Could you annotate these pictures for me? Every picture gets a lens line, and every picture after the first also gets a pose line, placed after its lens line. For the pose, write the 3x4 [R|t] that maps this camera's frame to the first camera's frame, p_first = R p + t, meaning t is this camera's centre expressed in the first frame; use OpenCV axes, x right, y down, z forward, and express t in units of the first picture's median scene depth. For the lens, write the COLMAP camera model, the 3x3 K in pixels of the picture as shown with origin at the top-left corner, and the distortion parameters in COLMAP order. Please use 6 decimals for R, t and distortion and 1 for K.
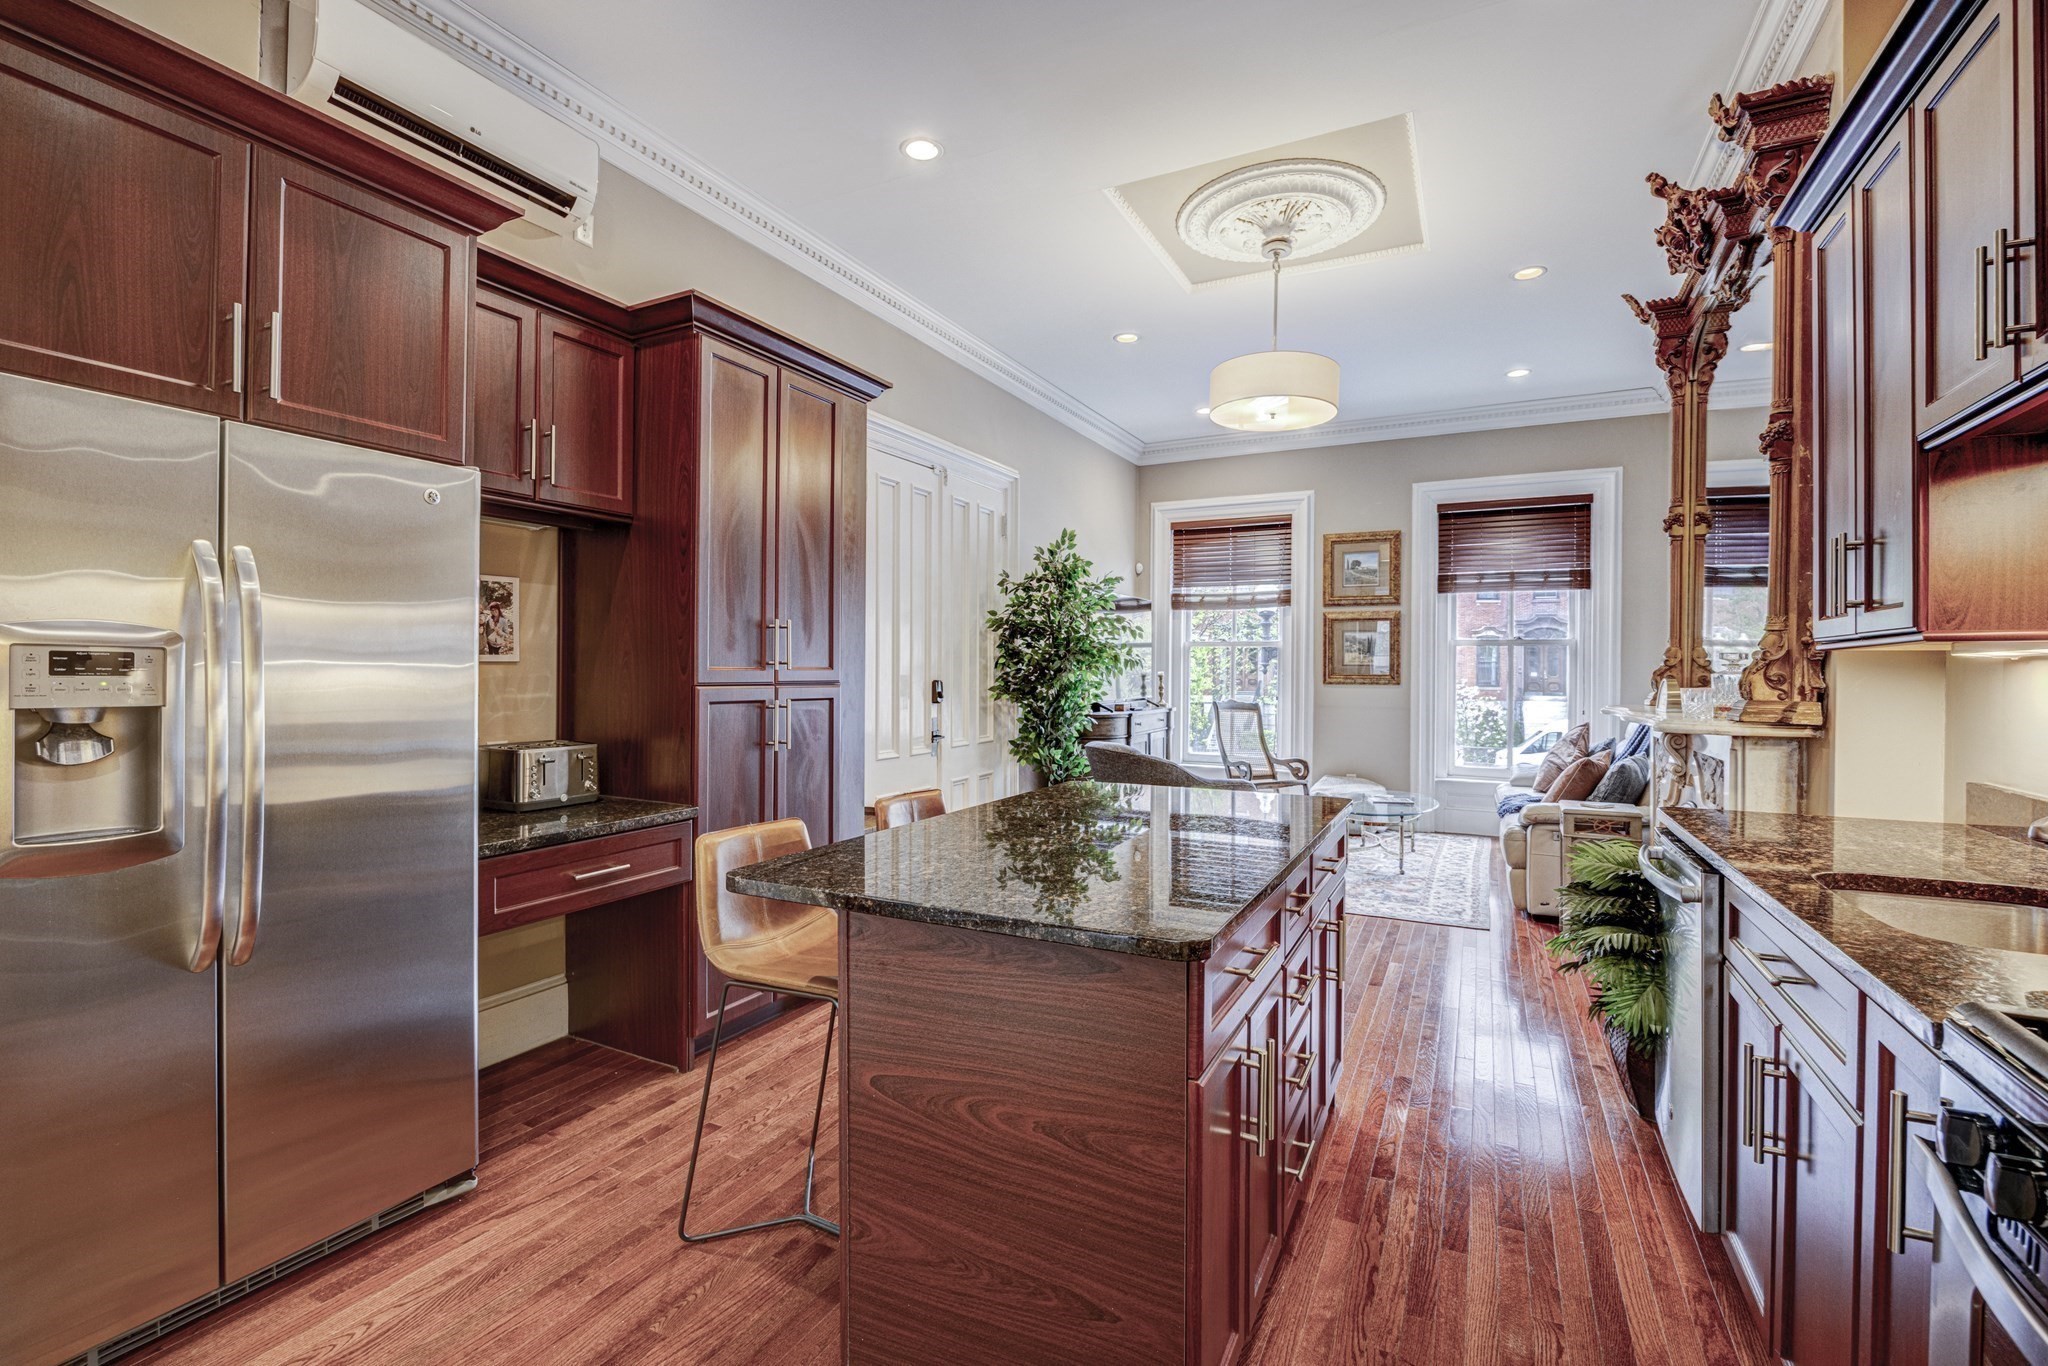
lens RADIAL K [[904.8, 0, 1019.4], [0, 904.8, 674.2], [0, 0, 1]] dist [-0.018272, 0.001666]
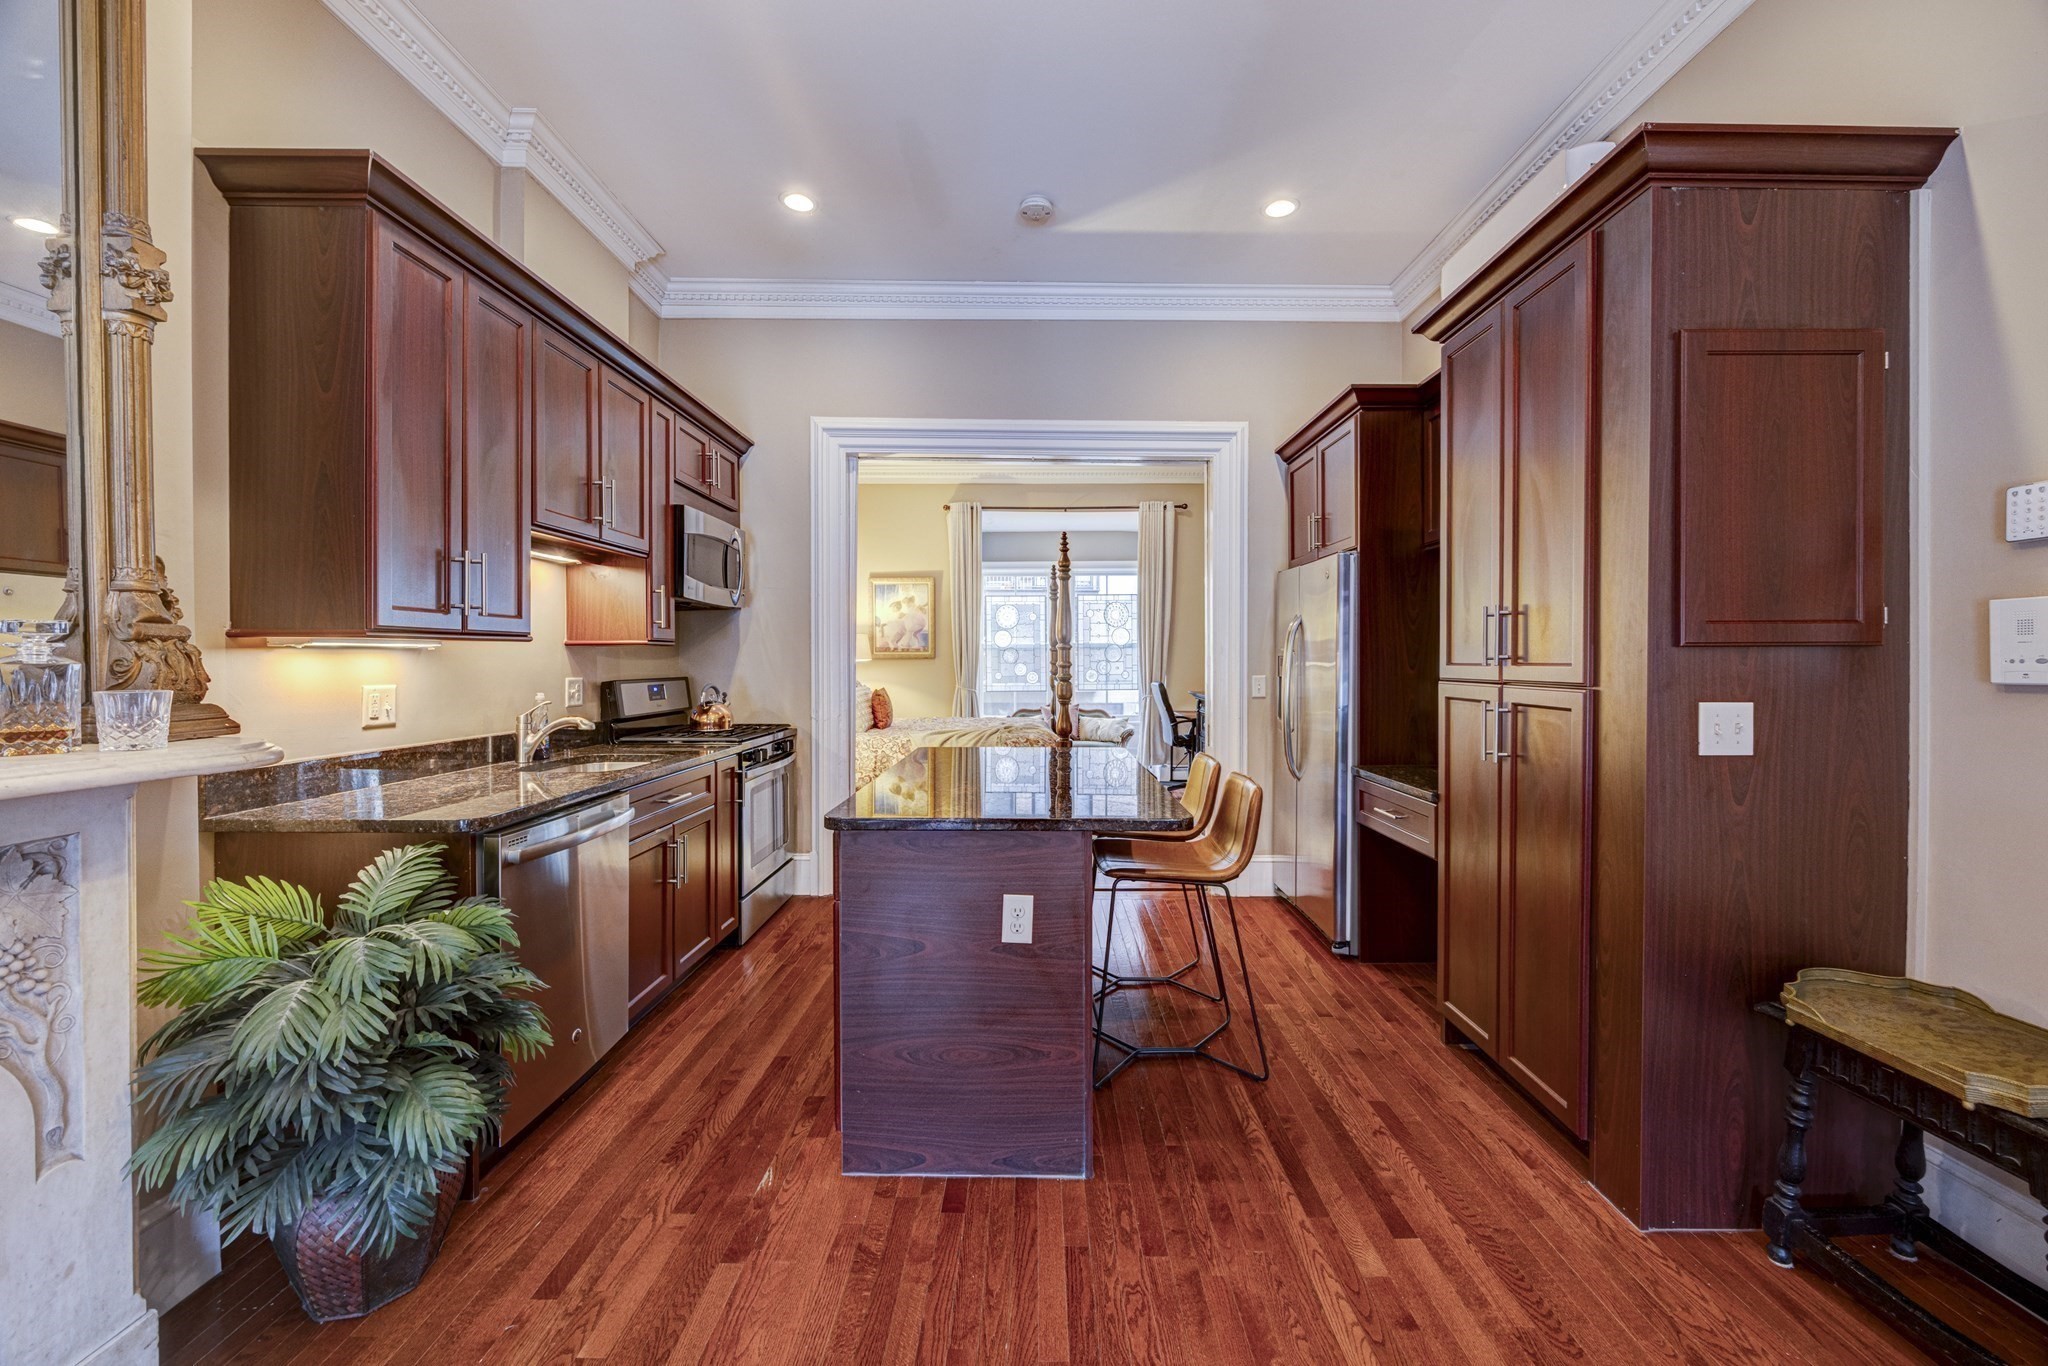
lens RADIAL K [[811.1, 0, 1042.3], [0, 811.1, 667.2], [0, 0, 1]] dist [-0.002064, 0.000552]
pose [[-0.887218, -0.003378, -0.461337, 0.246281], [-0.009215, 0.999903, 0.010401, -0.004021], [0.461258, 0.013479, -0.887164, 0.802691]]
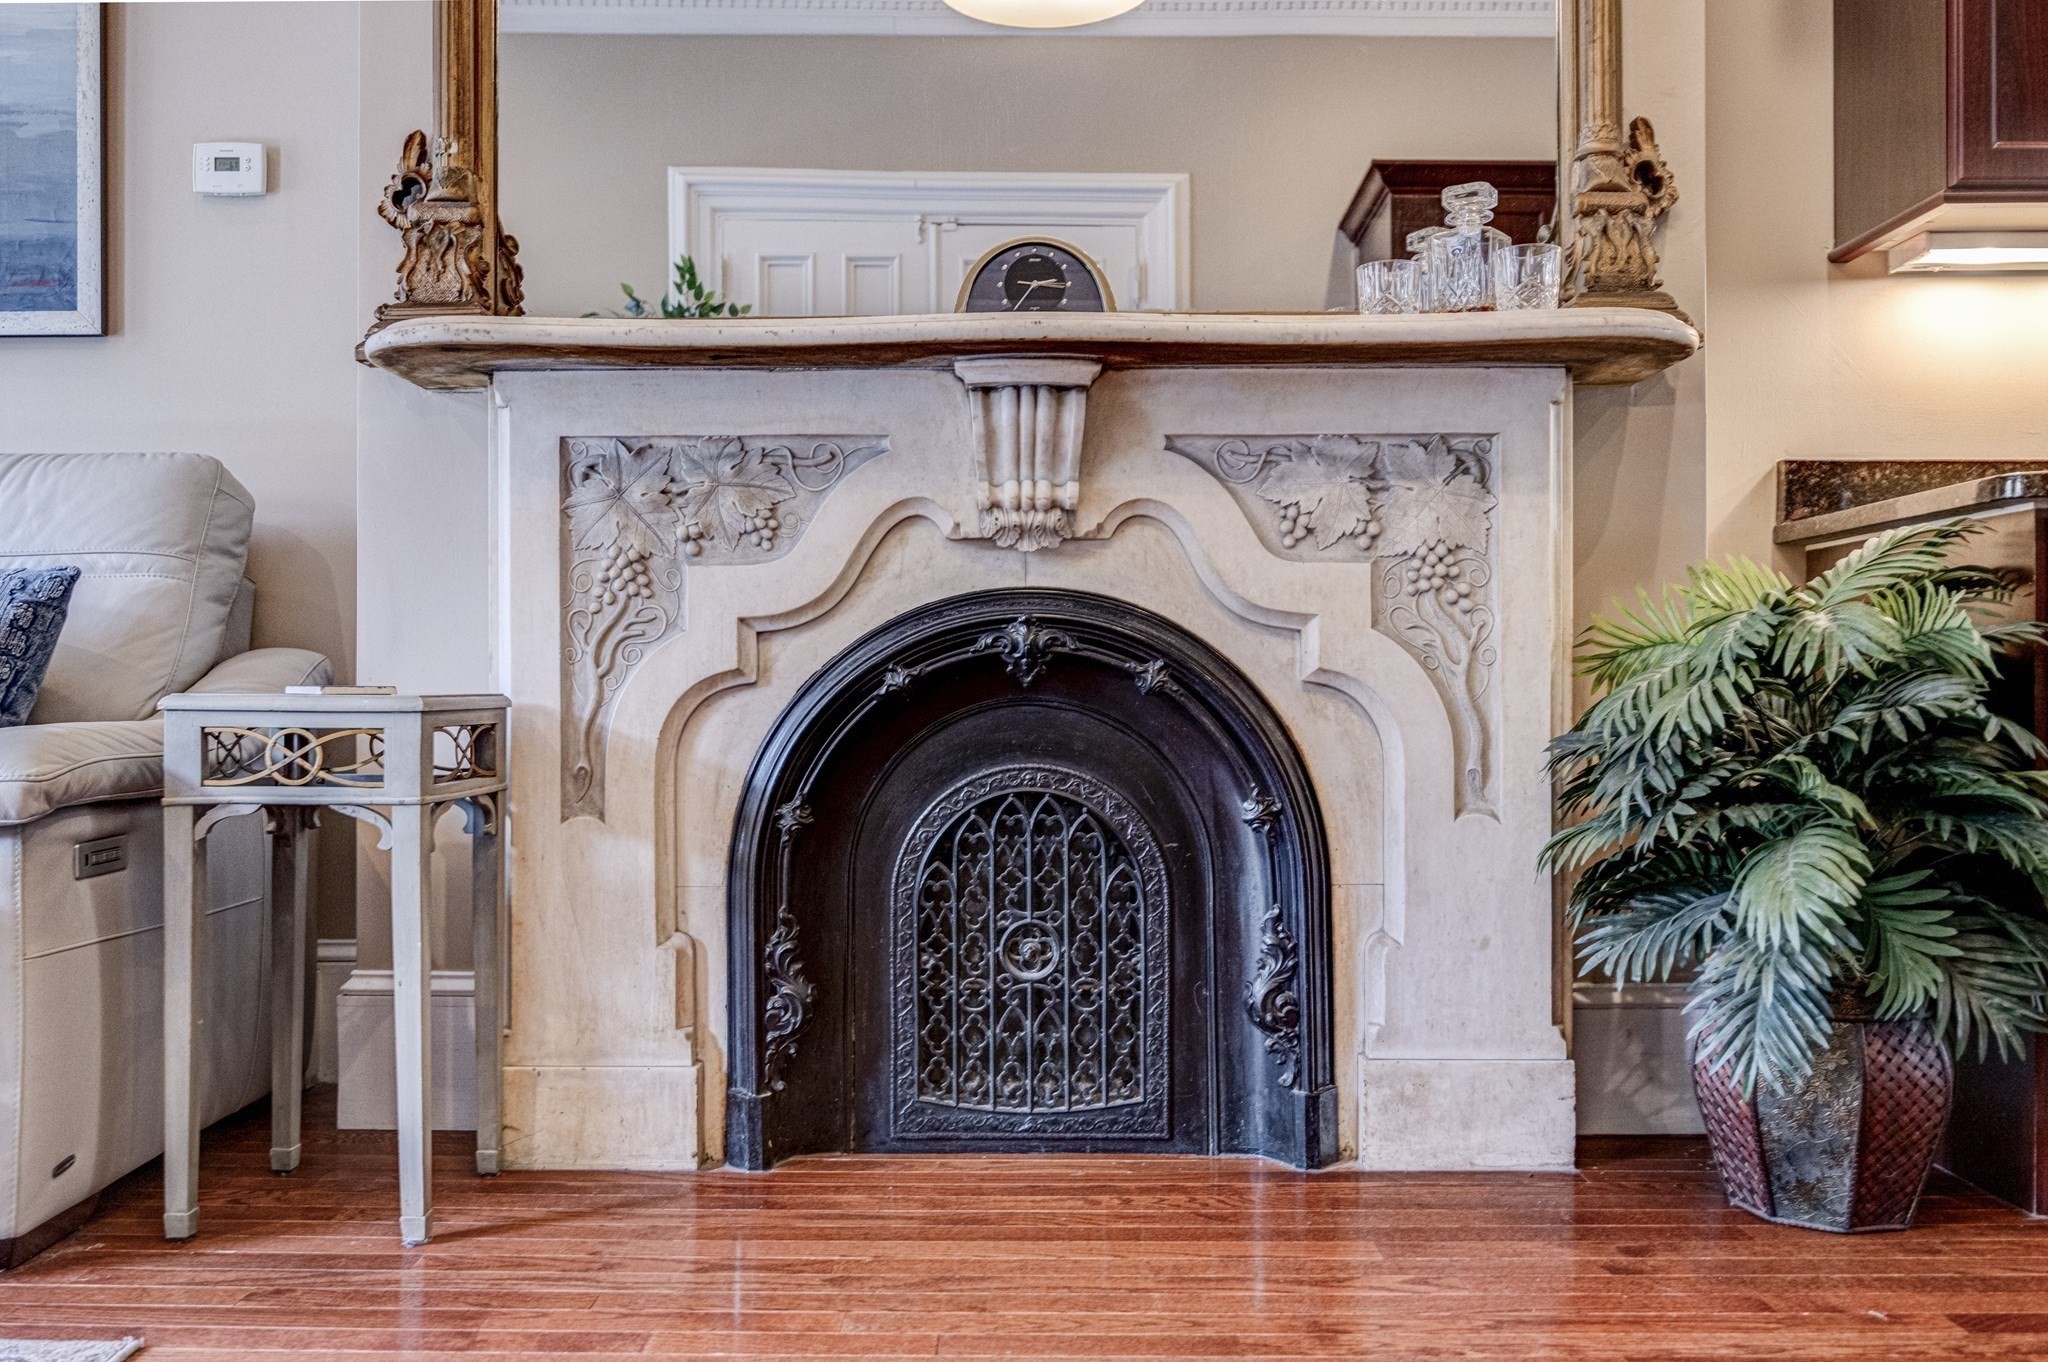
lens RADIAL K [[1698.0, 0, 995.7], [0, 1698.0, 695.0], [0, 0, 1]] dist [-0.008776, 0.017350]
pose [[-0.447131, -0.005751, 0.894450, 0.076352], [0.001477, 0.999973, 0.007168, 0.104732], [-0.894467, 0.004526, -0.447111, 0.764949]]
